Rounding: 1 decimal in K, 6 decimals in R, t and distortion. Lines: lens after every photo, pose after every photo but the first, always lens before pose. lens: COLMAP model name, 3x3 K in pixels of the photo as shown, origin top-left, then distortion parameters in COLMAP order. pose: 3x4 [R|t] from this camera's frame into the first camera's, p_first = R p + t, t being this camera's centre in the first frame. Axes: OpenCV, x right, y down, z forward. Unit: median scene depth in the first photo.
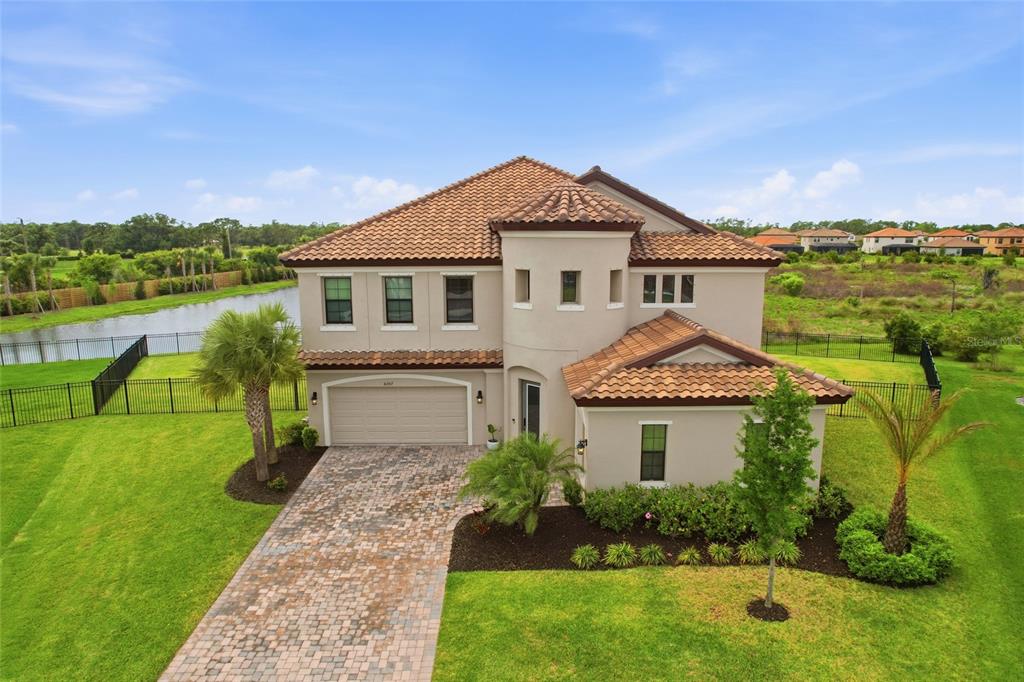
lens RADIAL K [[629.8, 0, 512.0], [0, 629.8, 341.0], [0, 0, 1]] dist [-0.000090, 0.000380]
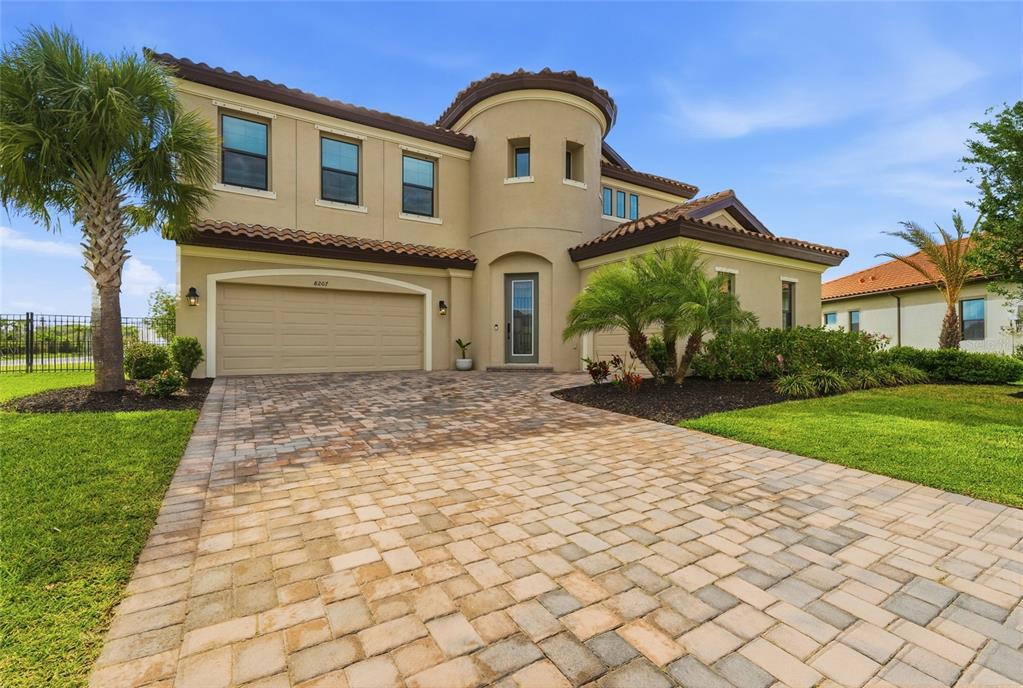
lens RADIAL K [[432.0, 0, 511.5], [0, 432.0, 344.0], [0, 0, 1]] dist [-0.000184, -0.000010]
pose [[0.855908, 0.007140, 0.517079, -0.339787], [0.076249, 0.987233, -0.139844, 0.284228], [-0.511476, 0.159121, 0.844437, 0.625884]]
